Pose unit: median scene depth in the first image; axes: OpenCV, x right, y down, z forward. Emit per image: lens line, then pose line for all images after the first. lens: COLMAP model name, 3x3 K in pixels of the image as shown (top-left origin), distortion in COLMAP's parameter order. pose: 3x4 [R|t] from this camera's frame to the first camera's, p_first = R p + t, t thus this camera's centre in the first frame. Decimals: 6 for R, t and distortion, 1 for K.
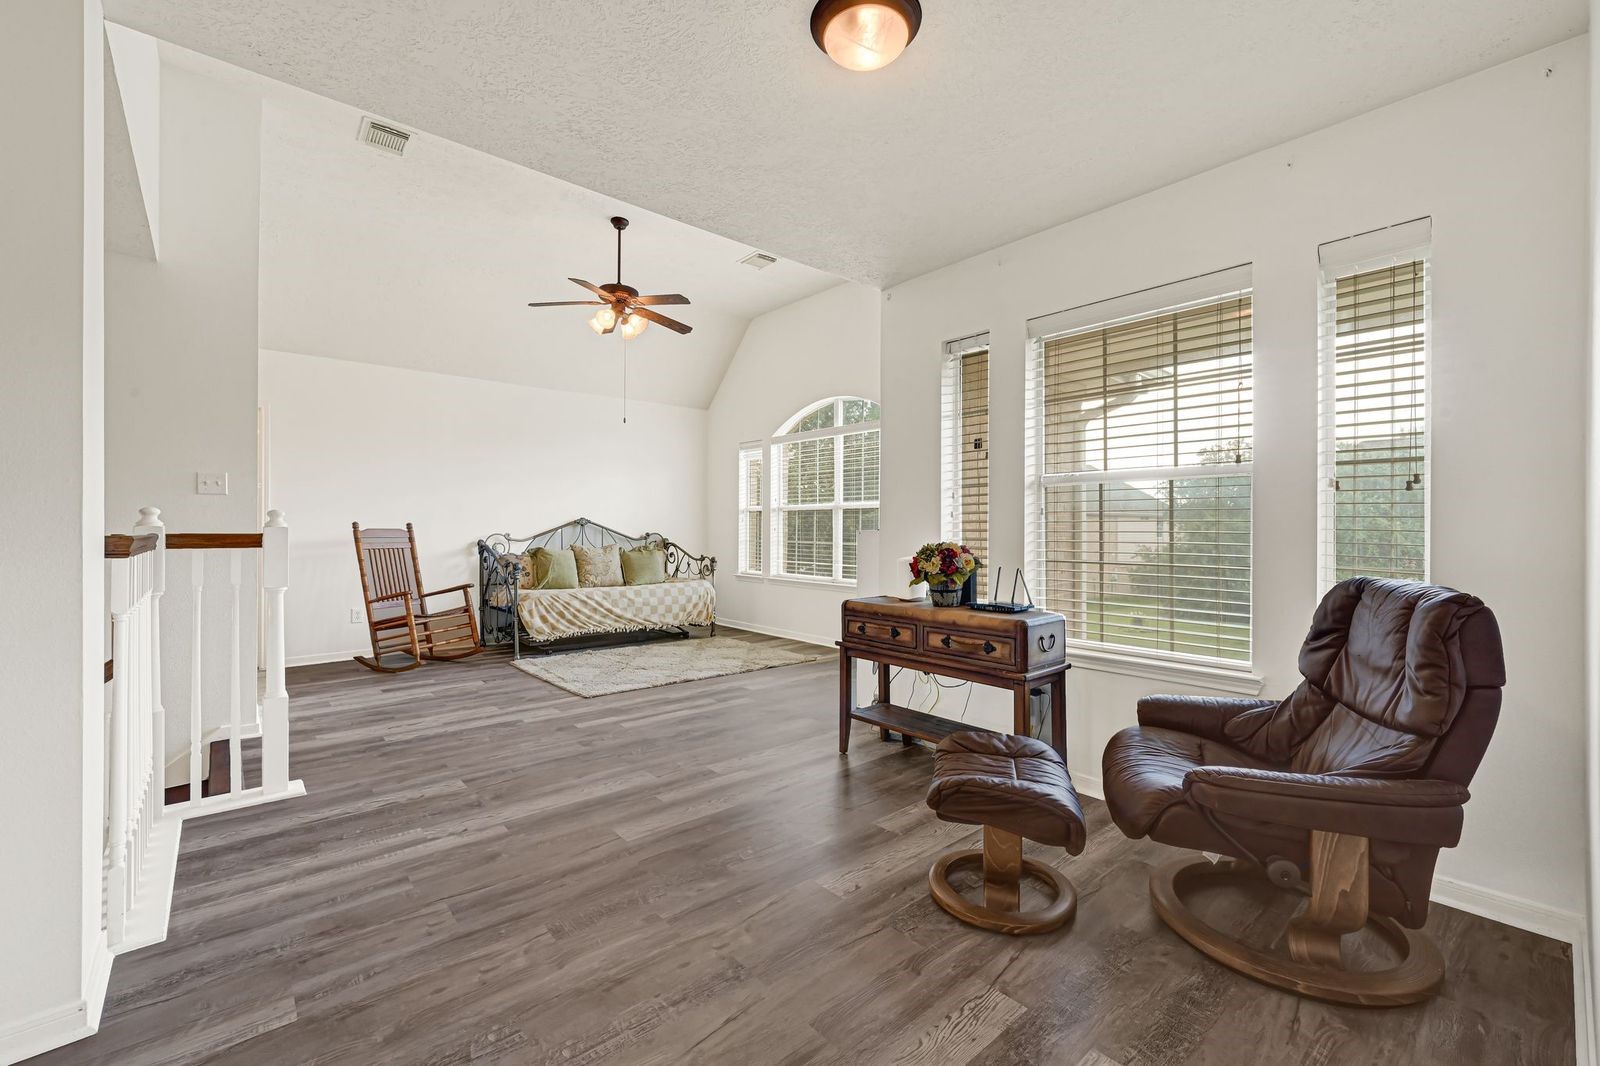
lens RADIAL K [[648.1, 0, 794.1], [0, 648.1, 530.1], [0, 0, 1]] dist [0.000143, 0.000030]
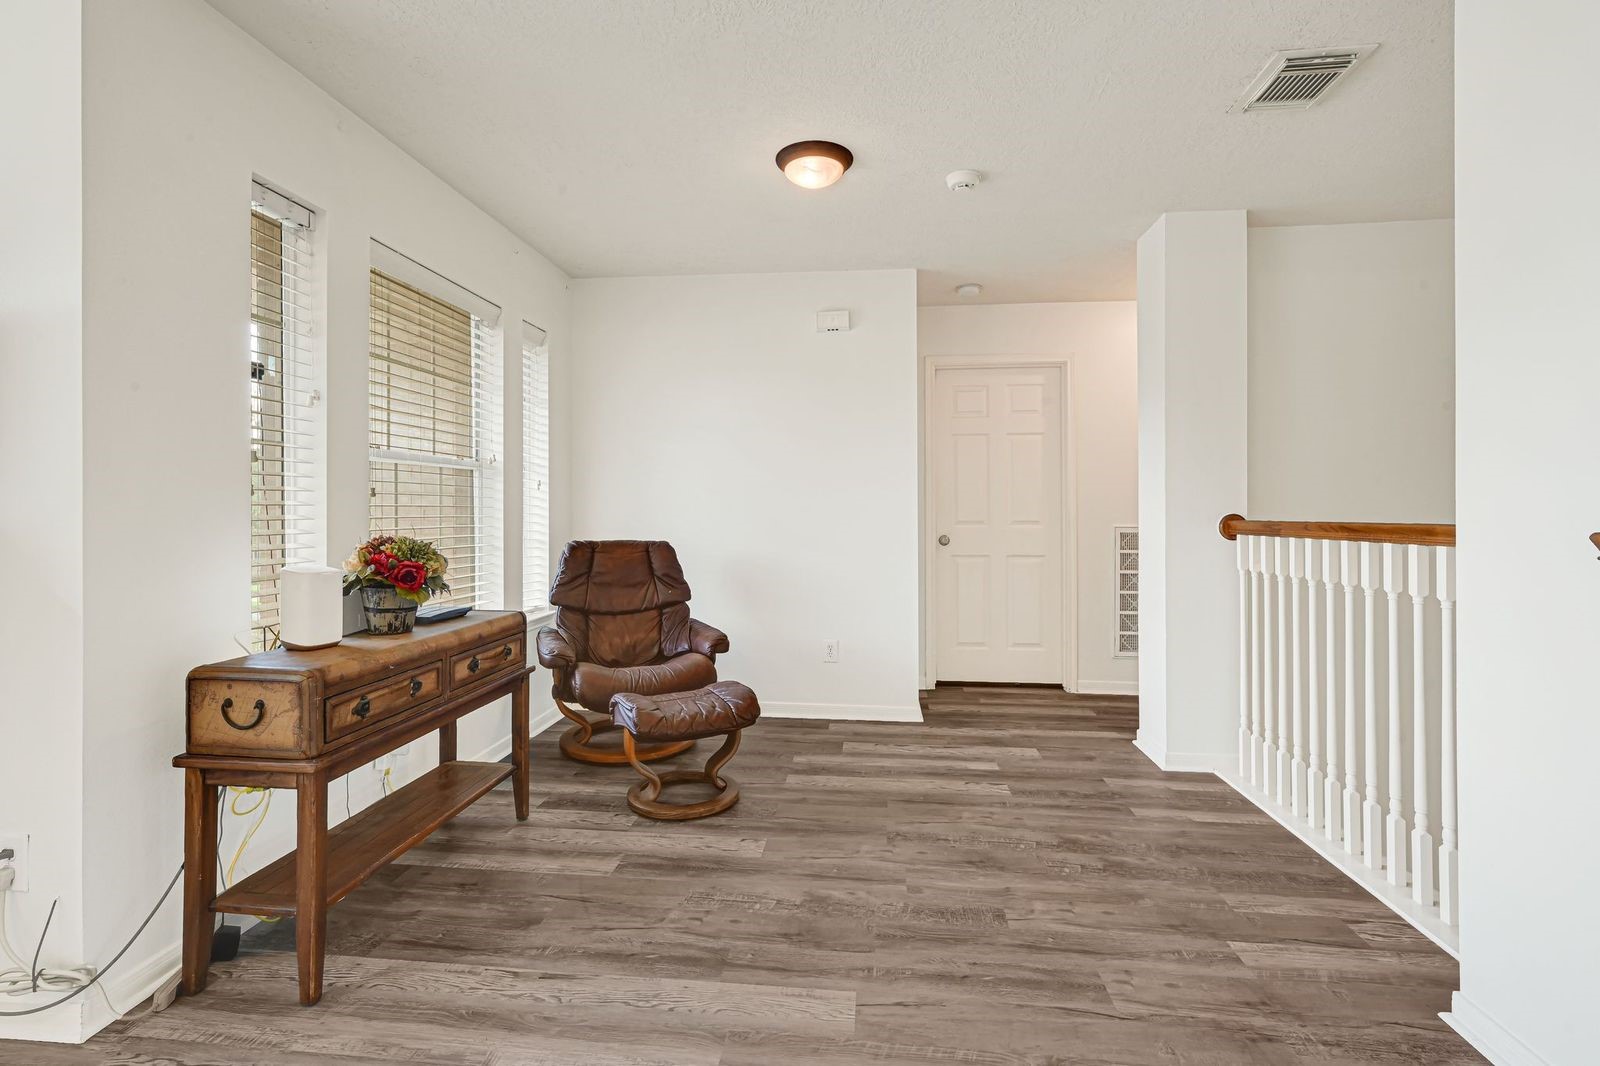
lens RADIAL K [[764.9, 0, 777.8], [0, 764.9, 517.5], [0, 0, 1]] dist [-0.000128, 0.000064]
pose [[-0.676514, -0.007282, 0.736394, -0.962381], [0.001529, 0.999935, 0.011293, -0.012446], [-0.736428, 0.008766, -0.676459, 1.969805]]
